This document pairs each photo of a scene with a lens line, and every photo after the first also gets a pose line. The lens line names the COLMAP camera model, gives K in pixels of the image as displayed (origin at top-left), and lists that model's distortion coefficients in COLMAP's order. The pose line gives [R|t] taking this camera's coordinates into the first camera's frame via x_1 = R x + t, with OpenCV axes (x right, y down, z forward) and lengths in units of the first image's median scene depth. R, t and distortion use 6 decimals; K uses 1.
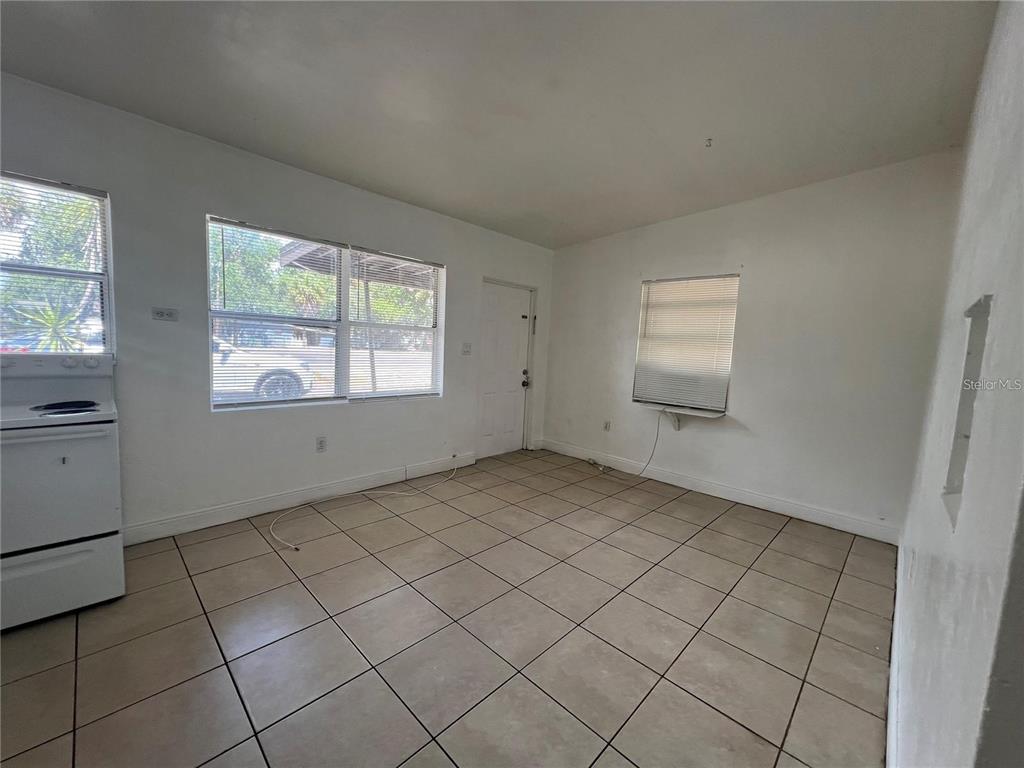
lens RADIAL K [[411.5, 0, 513.3], [0, 411.5, 386.5], [0, 0, 1]] dist [-0.000944, -0.000133]
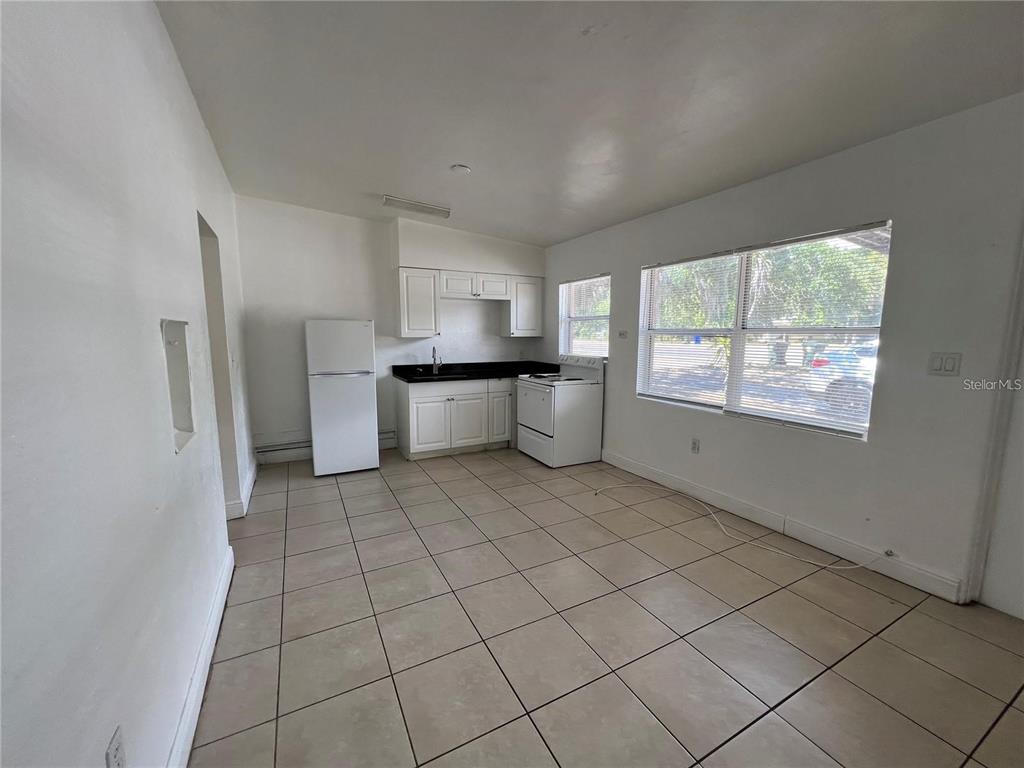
lens RADIAL K [[411.5, 0, 513.3], [0, 411.5, 386.5], [0, 0, 1]] dist [-0.000944, -0.000133]
pose [[-0.311510, 0.072739, -0.947455, 0.636411], [-0.110172, 0.987577, 0.112043, -0.074333], [0.943834, 0.139286, -0.299626, 0.782945]]
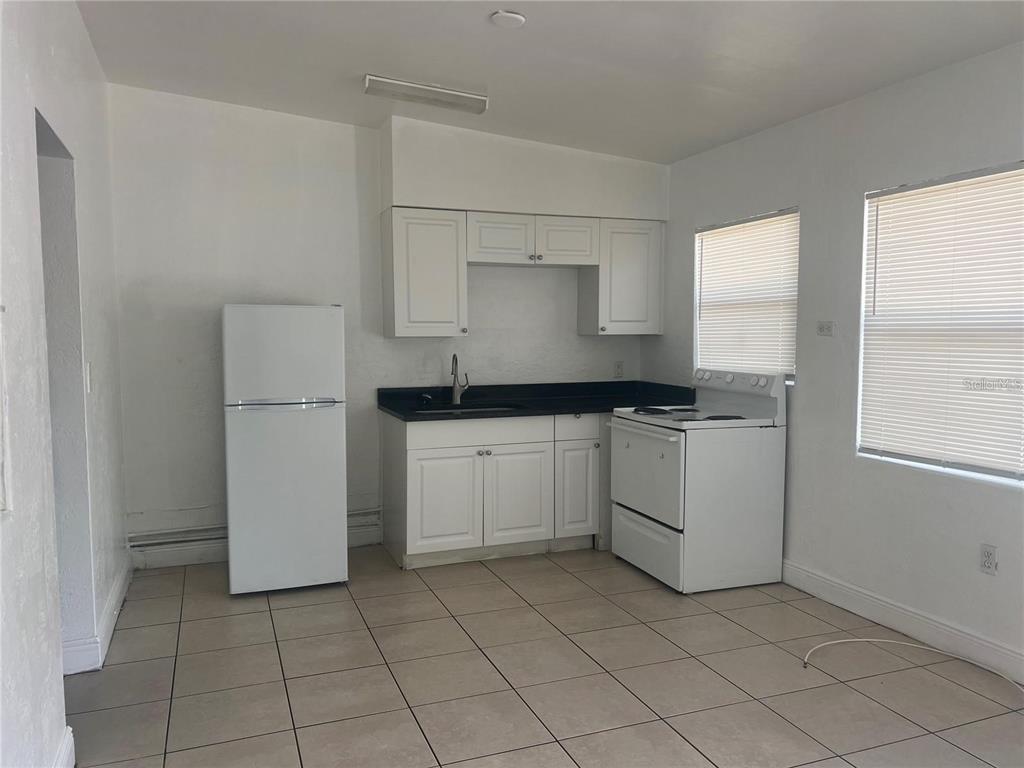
lens RADIAL K [[762.6, 0, 512.0], [0, 762.6, 384.0], [0, 0, 1]] dist [0.050173, -0.092314]
pose [[-0.418827, 0.016078, -0.907924, 0.599010], [-0.107289, 0.991964, 0.067059, -0.071157], [0.901706, 0.125496, -0.413736, 0.764386]]
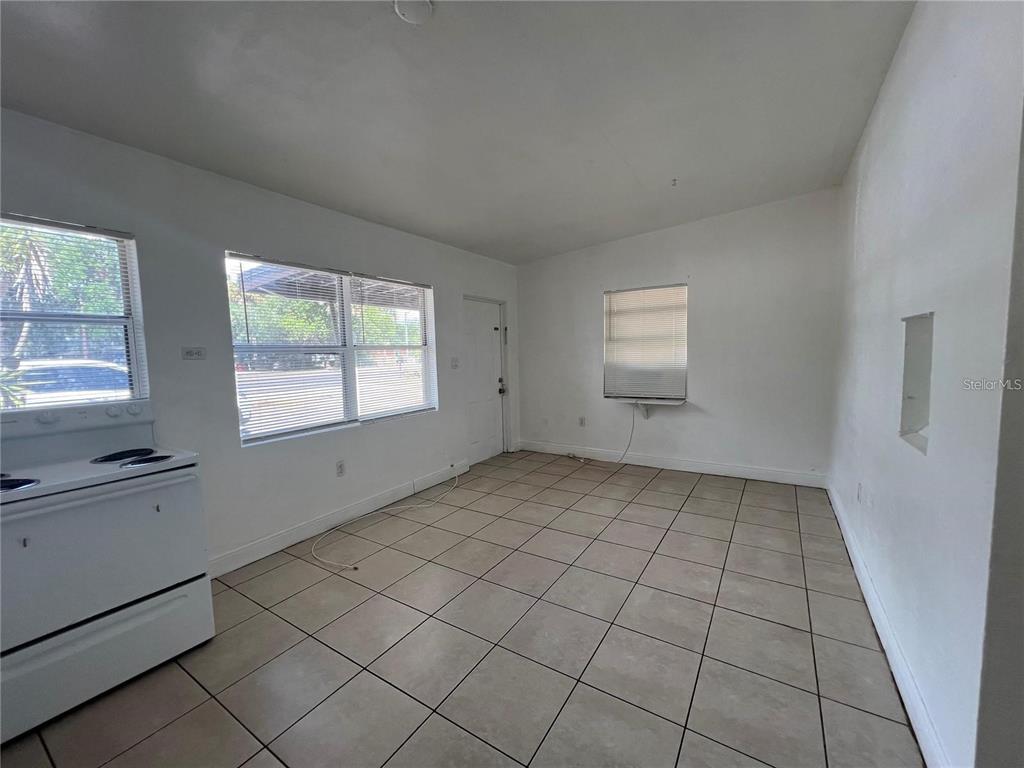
lens RADIAL K [[411.5, 0, 513.3], [0, 411.5, 386.5], [0, 0, 1]] dist [-0.000944, -0.000133]
pose [[0.977262, -0.089572, 0.192186, -0.208870], [0.092010, 0.995751, -0.003778, -0.016345], [-0.191031, 0.021375, 0.981351, -0.077199]]
